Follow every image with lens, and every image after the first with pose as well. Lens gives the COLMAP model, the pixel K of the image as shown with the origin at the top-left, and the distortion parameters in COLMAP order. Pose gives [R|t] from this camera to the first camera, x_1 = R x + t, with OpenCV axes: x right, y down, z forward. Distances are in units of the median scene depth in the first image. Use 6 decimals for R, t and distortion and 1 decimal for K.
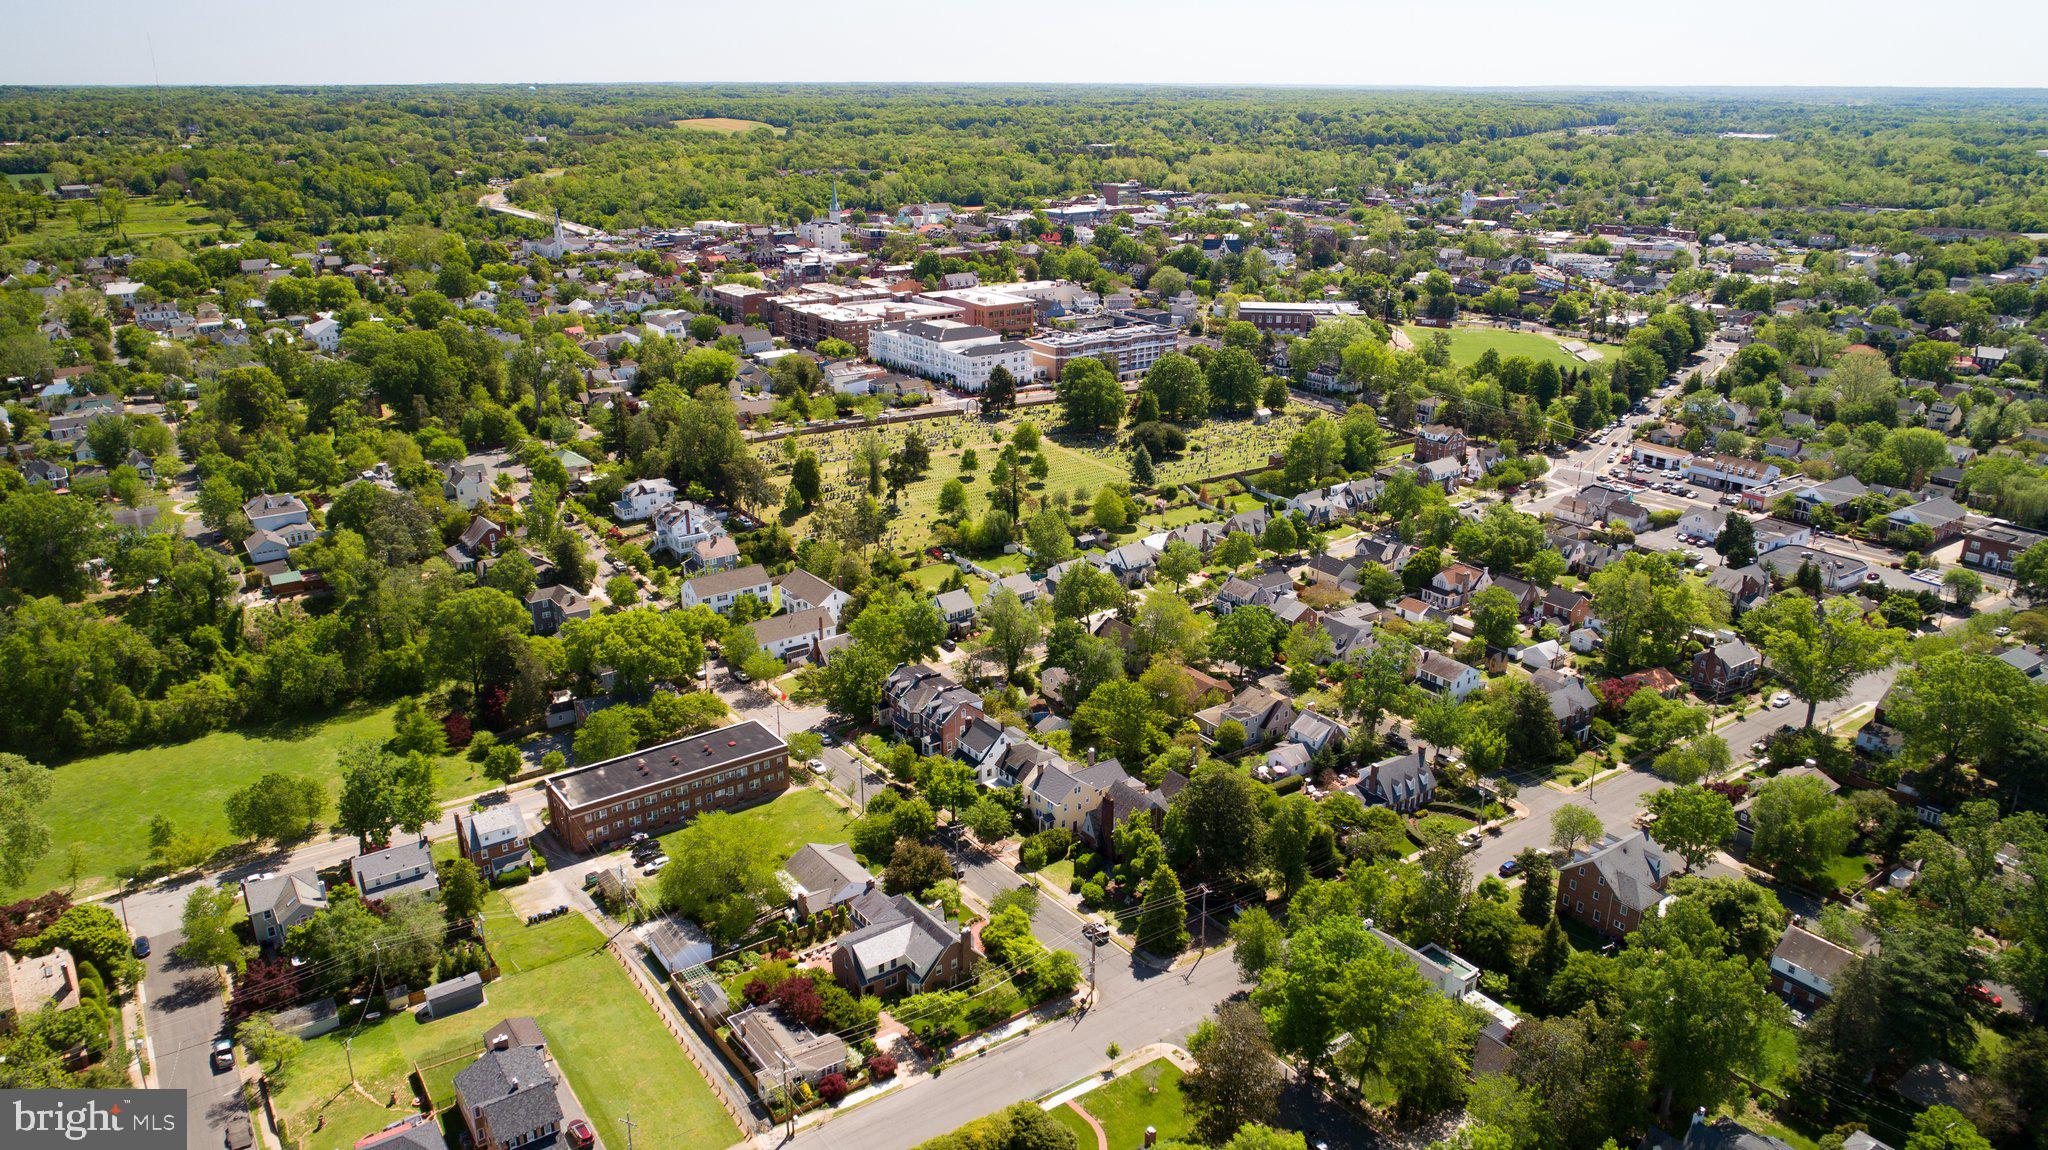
lens RADIAL K [[1384.3, 0, 1020.7], [0, 1384.3, 572.2], [0, 0, 1]] dist [-0.015522, 0.013090]
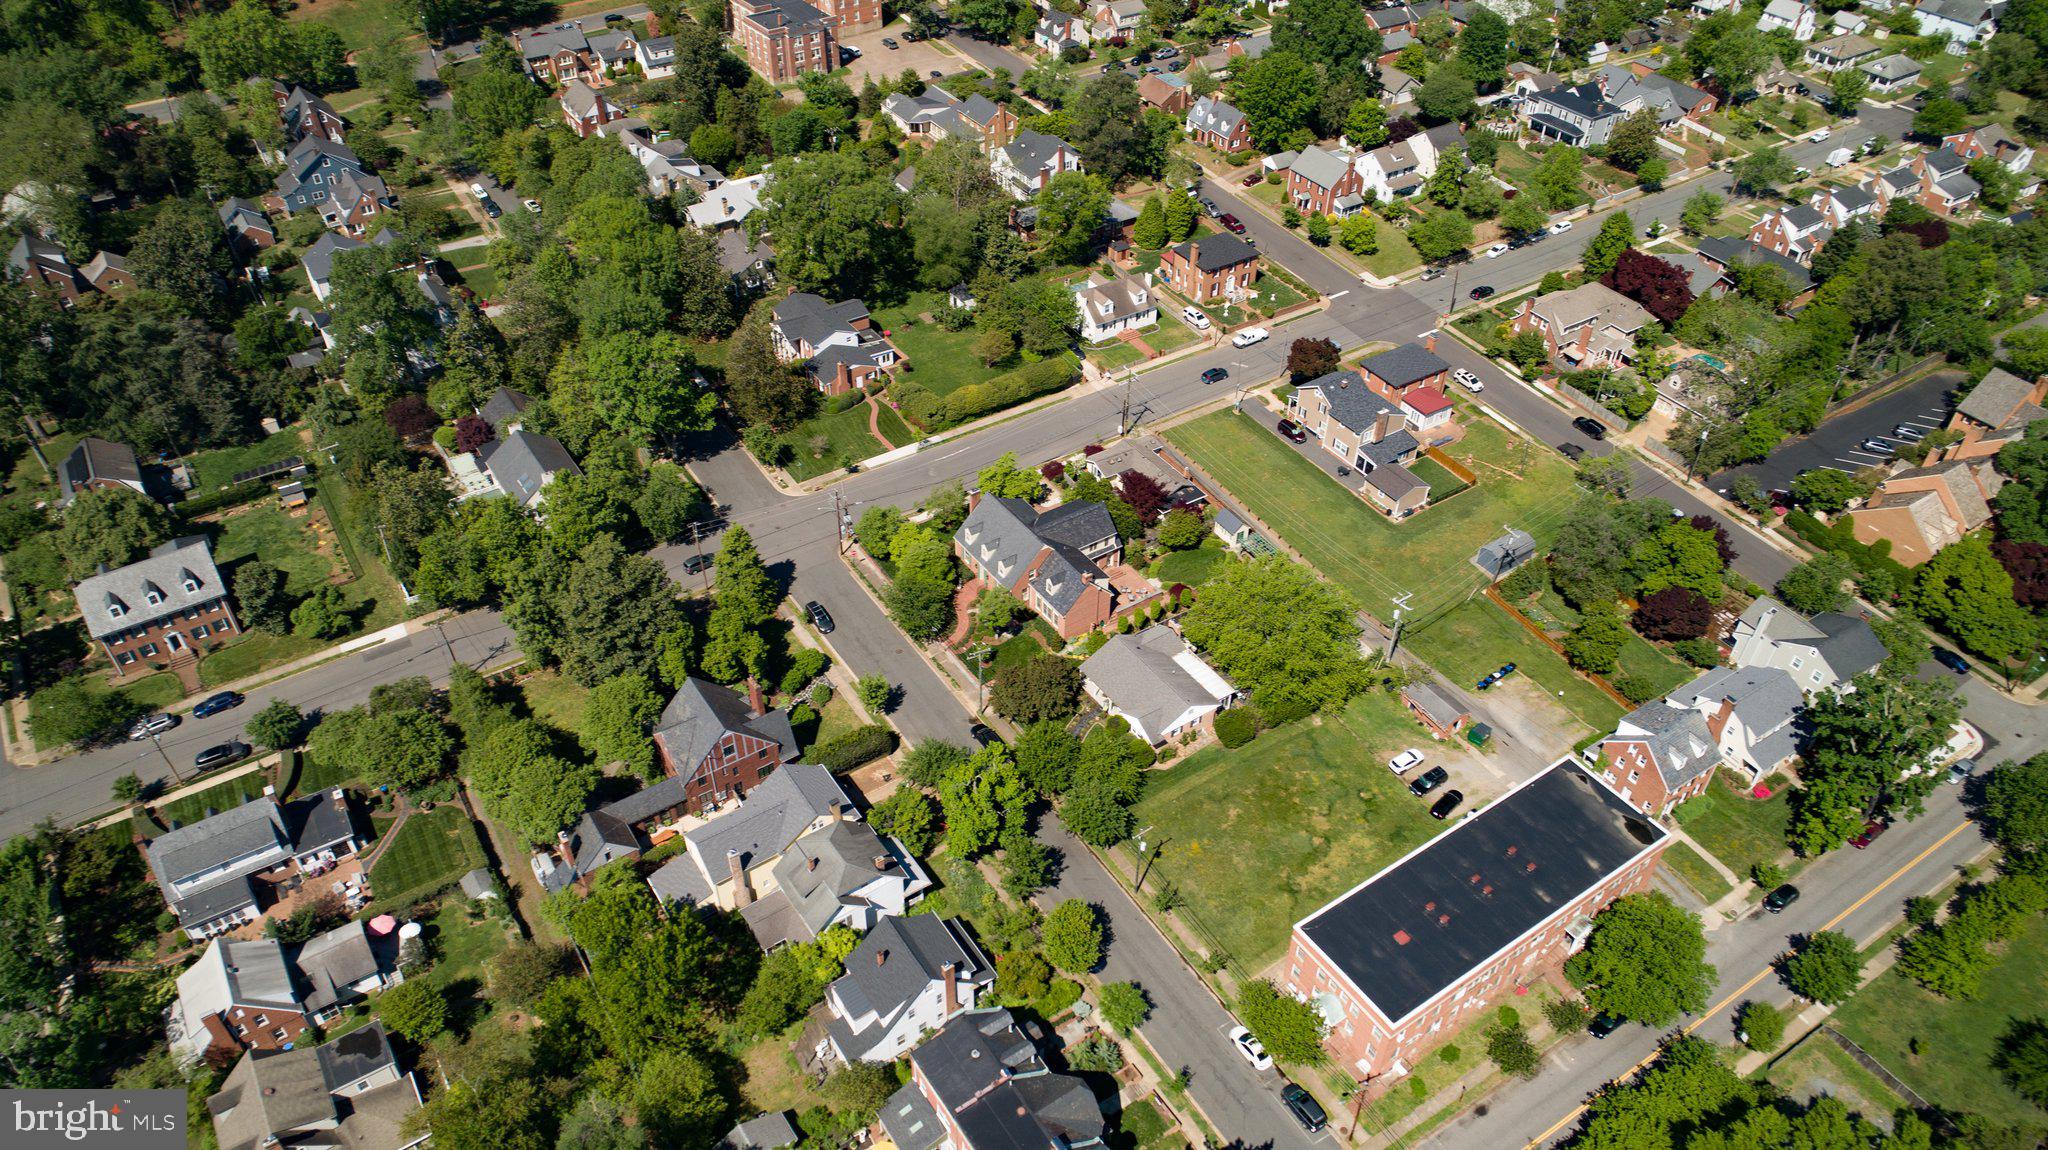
lens RADIAL K [[1384.3, 0, 1020.7], [0, 1384.3, 572.2], [0, 0, 1]] dist [-0.015522, 0.013090]
pose [[-0.999119, -0.034365, 0.024097, -0.086735], [0.003425, 0.505459, 0.862844, -0.477633], [-0.041831, 0.862166, -0.504896, 1.383324]]
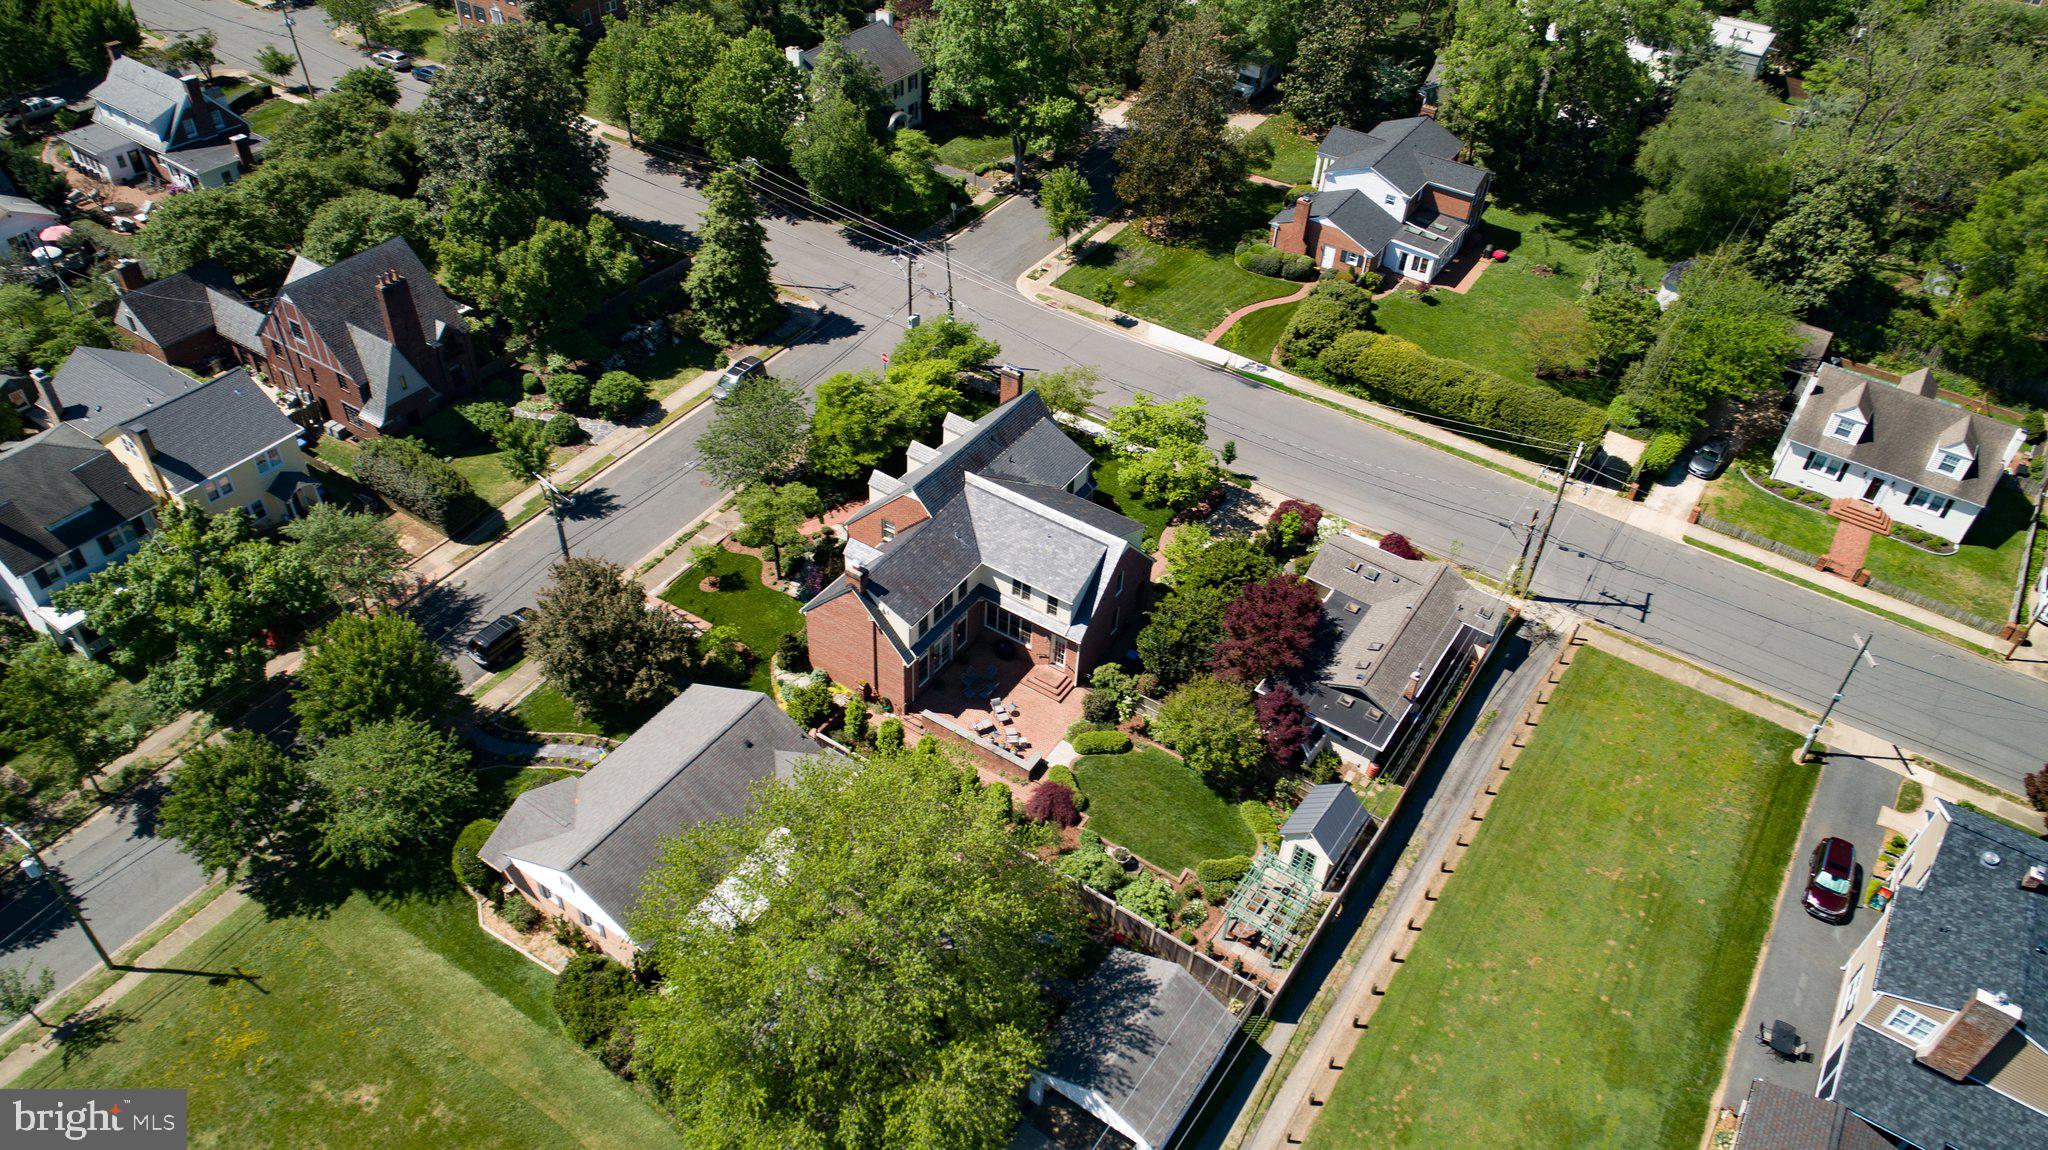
lens RADIAL K [[1384.3, 0, 1020.7], [0, 1384.3, 572.2], [0, 0, 1]] dist [-0.015522, 0.013090]
pose [[-0.355406, -0.621740, 0.697944, -0.373546], [0.267850, 0.647636, 0.713319, -0.027637], [-0.895513, 0.440462, -0.063640, 0.961130]]
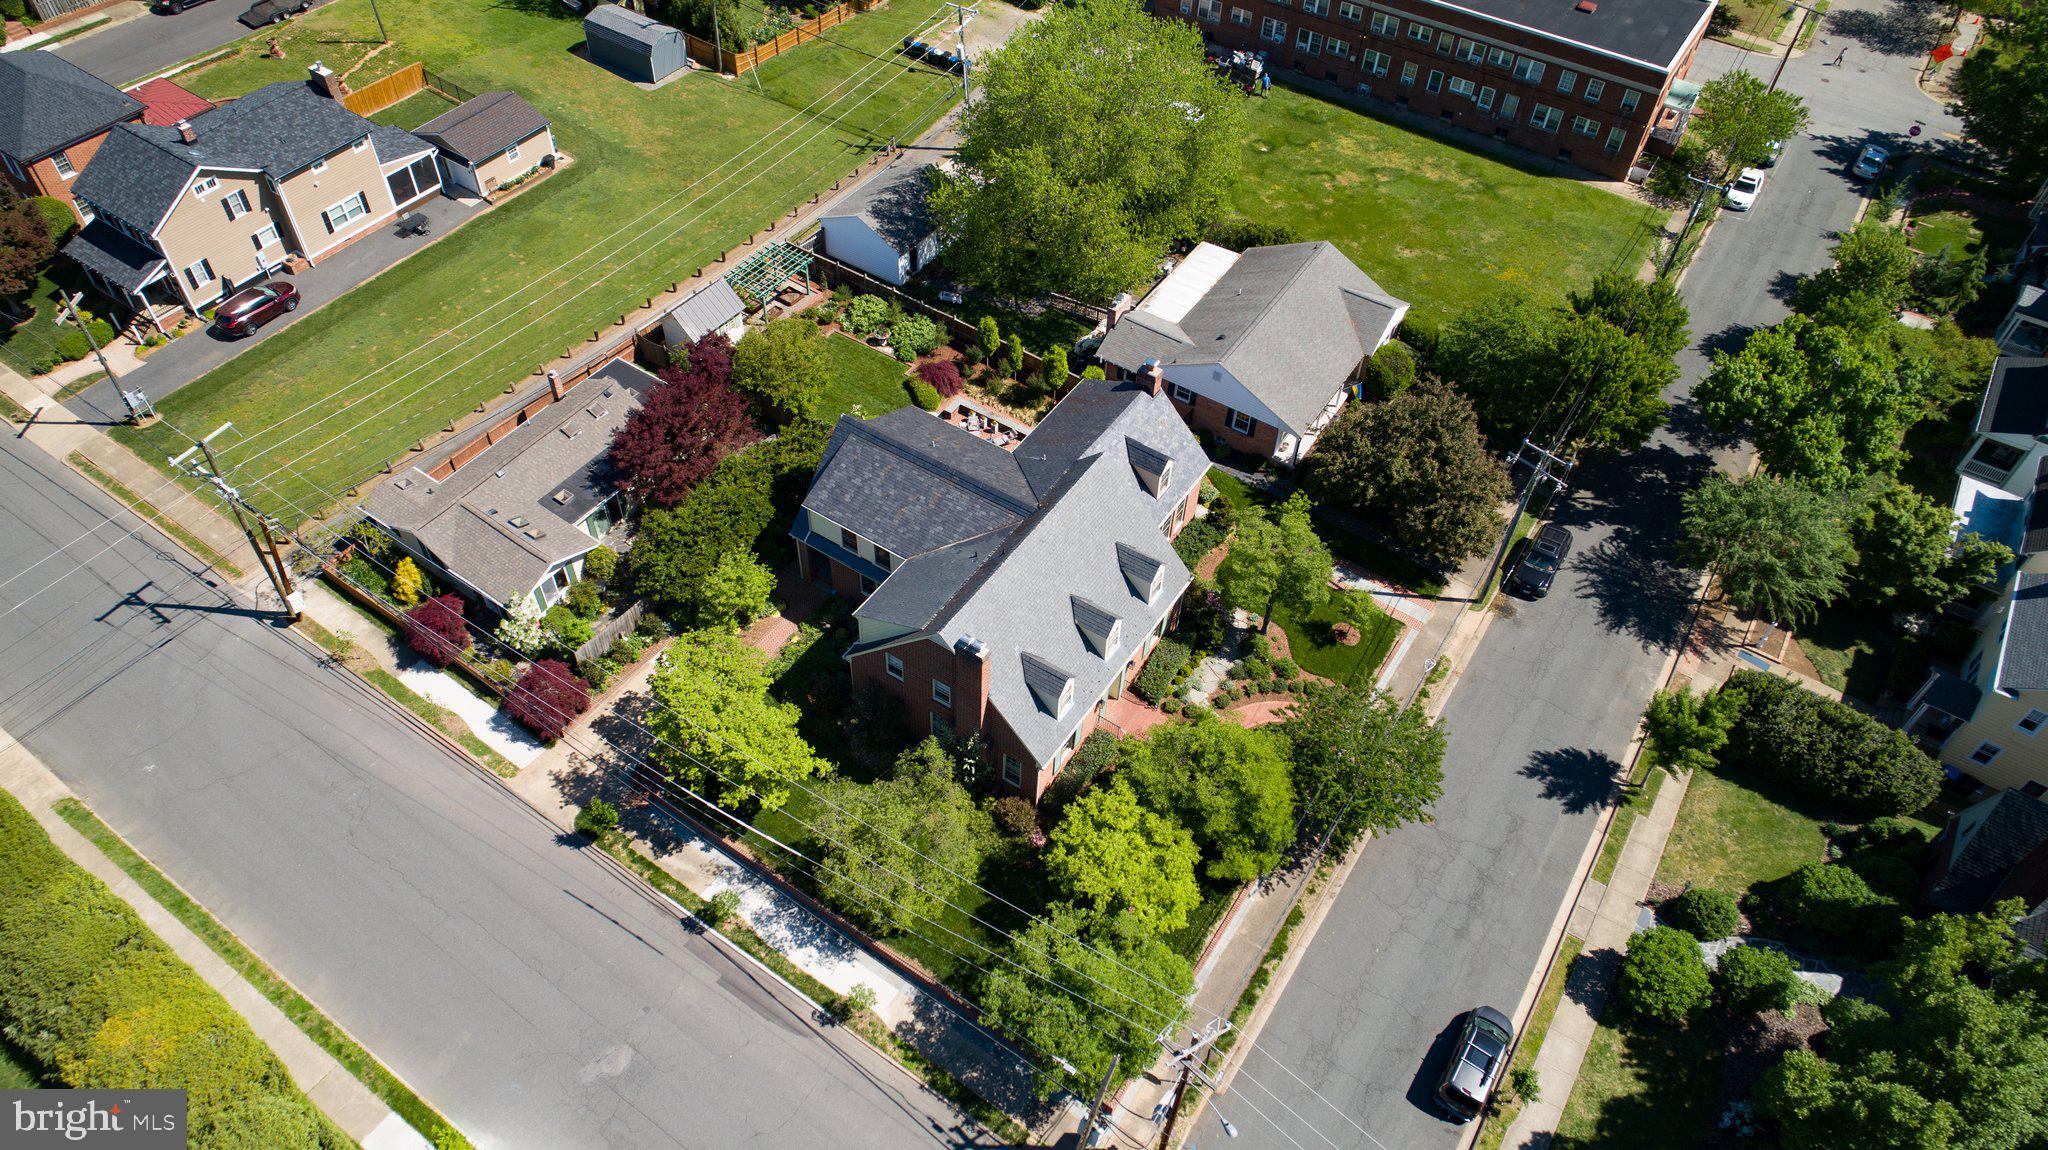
lens RADIAL K [[1384.3, 0, 1020.7], [0, 1384.3, 572.2], [0, 0, 1]] dist [-0.015522, 0.013090]
pose [[0.353160, 0.702514, -0.617860, 0.120112], [-0.341746, 0.711647, 0.613814, 0.060507], [0.870912, -0.005624, 0.491407, 0.787587]]
